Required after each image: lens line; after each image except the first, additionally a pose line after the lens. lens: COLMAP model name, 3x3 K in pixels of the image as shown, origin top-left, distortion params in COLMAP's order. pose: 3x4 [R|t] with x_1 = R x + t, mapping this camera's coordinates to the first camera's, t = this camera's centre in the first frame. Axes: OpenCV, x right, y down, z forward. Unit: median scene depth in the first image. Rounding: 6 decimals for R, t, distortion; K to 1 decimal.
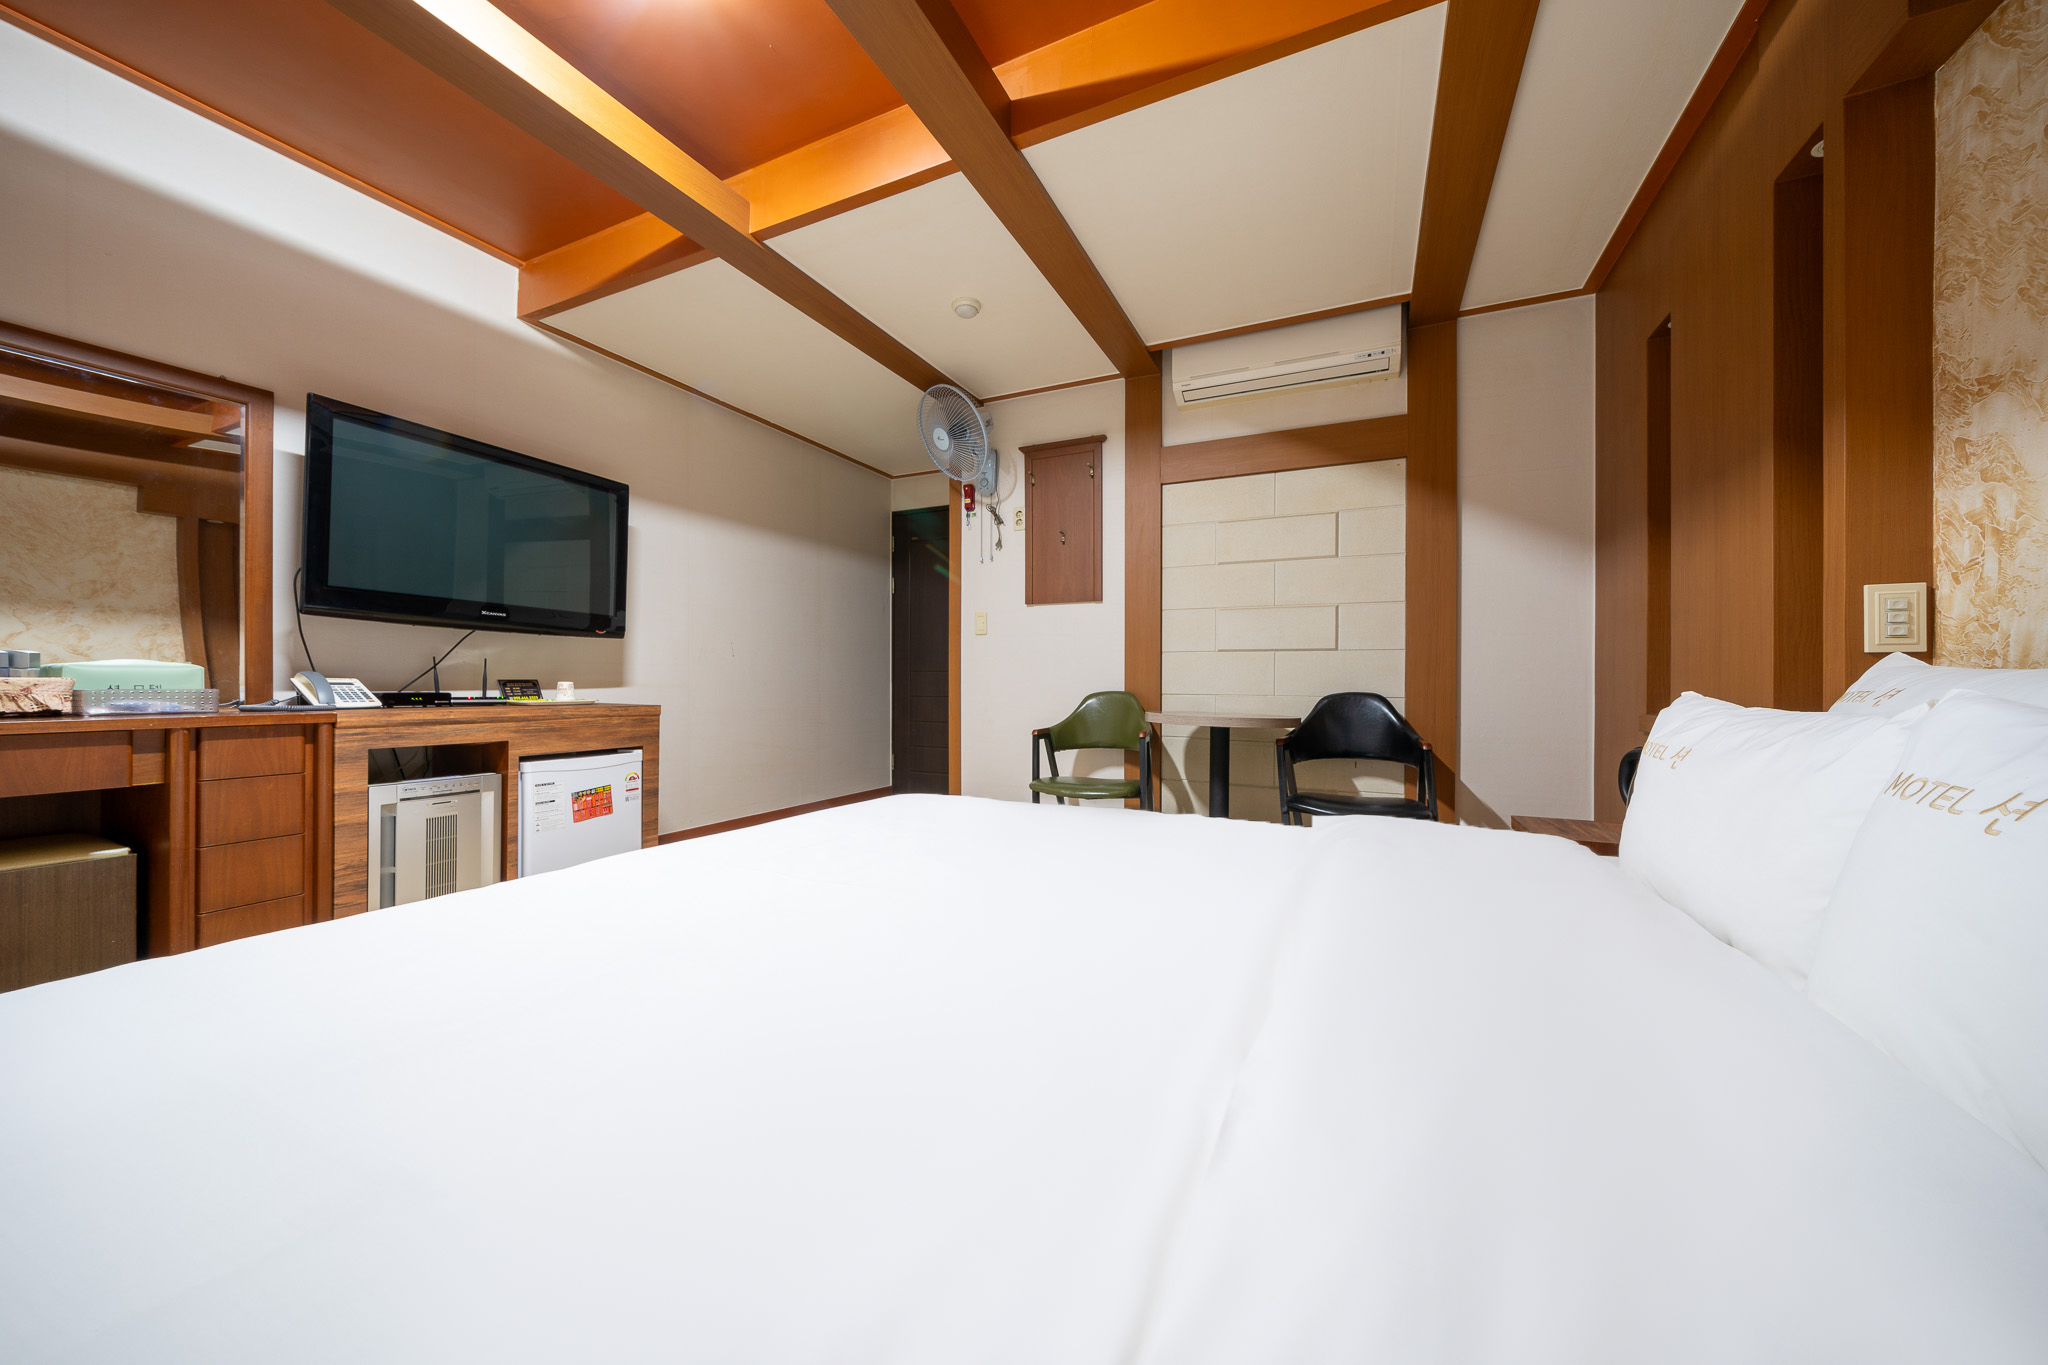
lens RADIAL K [[715.7, 0, 1024.0], [0, 715.7, 682.5], [0, 0, 1]] dist [0.000189, -0.000042]
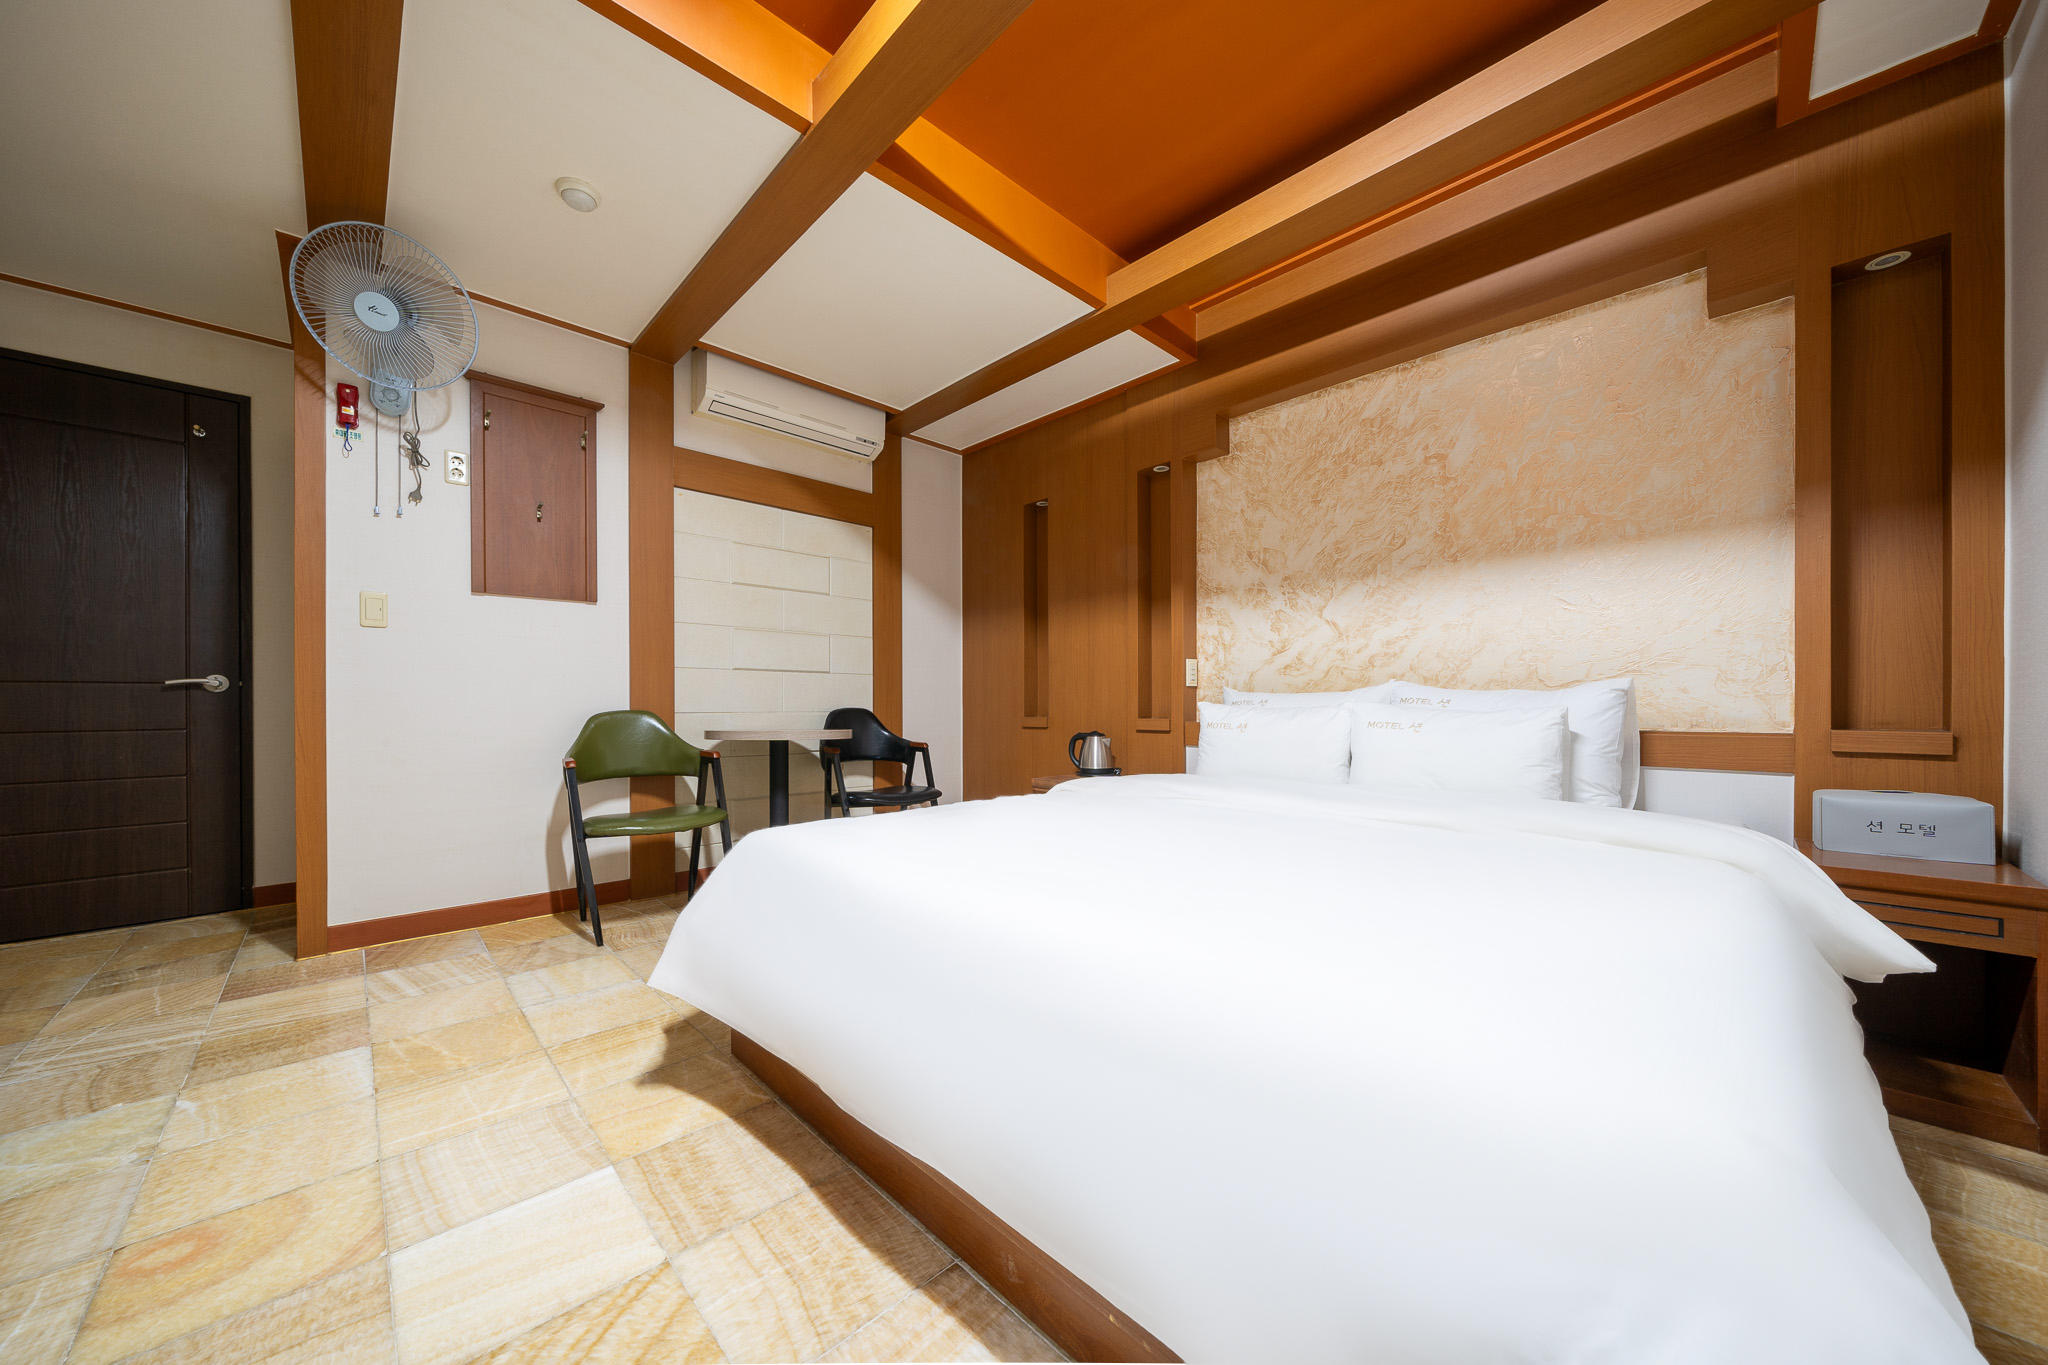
lens RADIAL K [[708.5, 0, 1021.5], [0, 708.5, 707.0], [0, 0, 1]] dist [-0.000647, -0.000065]
pose [[0.345016, -0.011016, 0.938532, -0.581395], [0.004947, 0.999939, 0.009918, 0.001576], [-0.938584, 0.001221, 0.345050, 0.300597]]
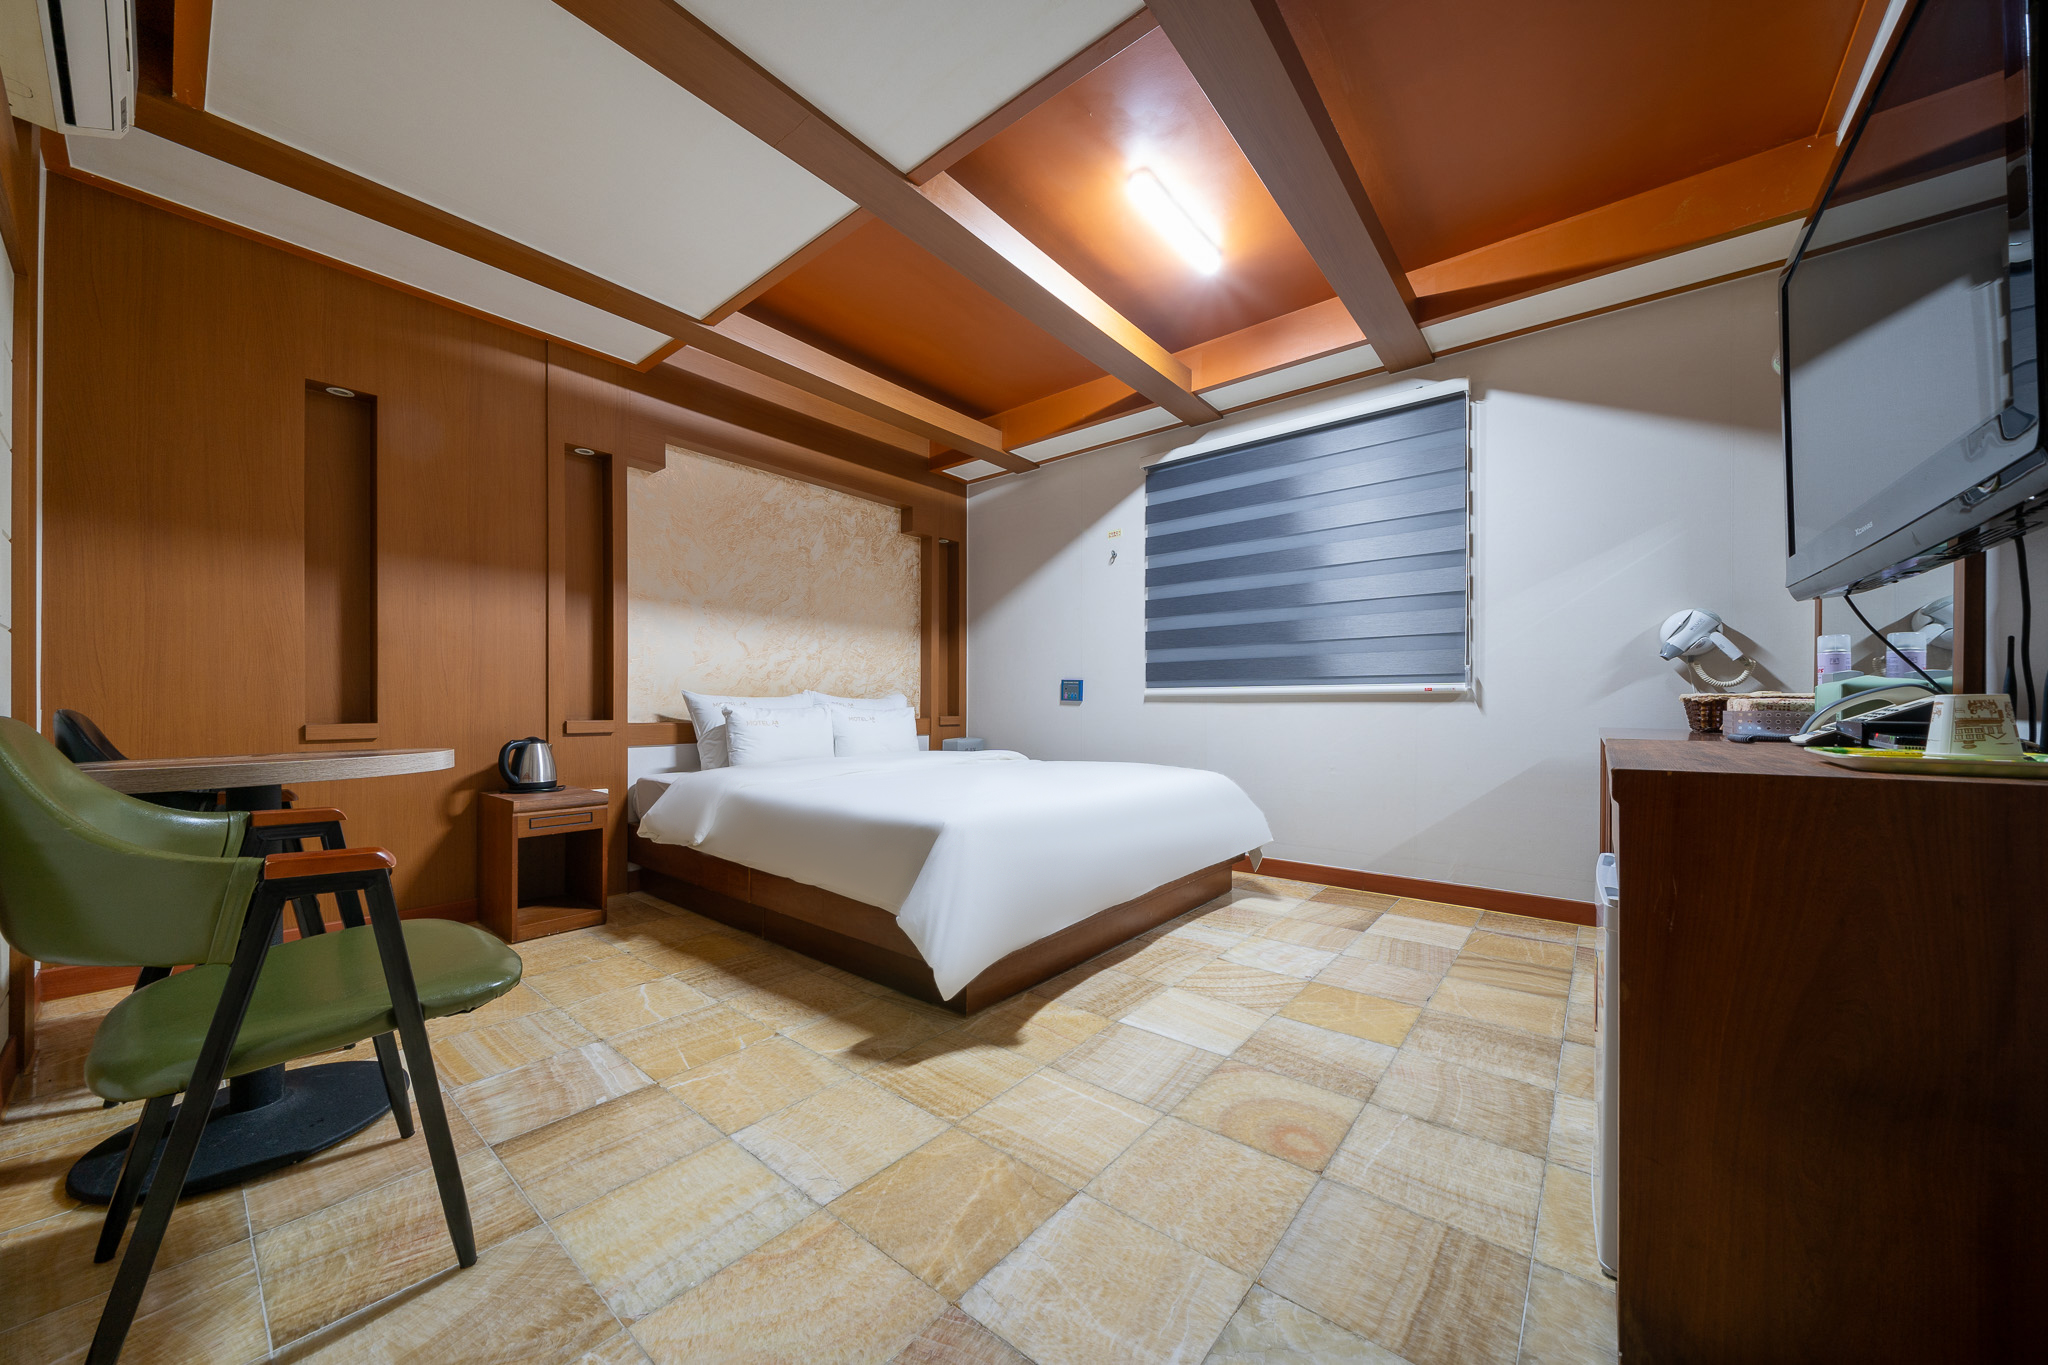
lens RADIAL K [[708.5, 0, 1021.5], [0, 708.5, 707.0], [0, 0, 1]] dist [-0.000647, -0.000065]
pose [[-0.971576, -0.009382, 0.236542, -0.320835], [-0.009316, 0.999956, 0.001398, 0.005110], [-0.236545, -0.000846, -0.971620, 1.344651]]
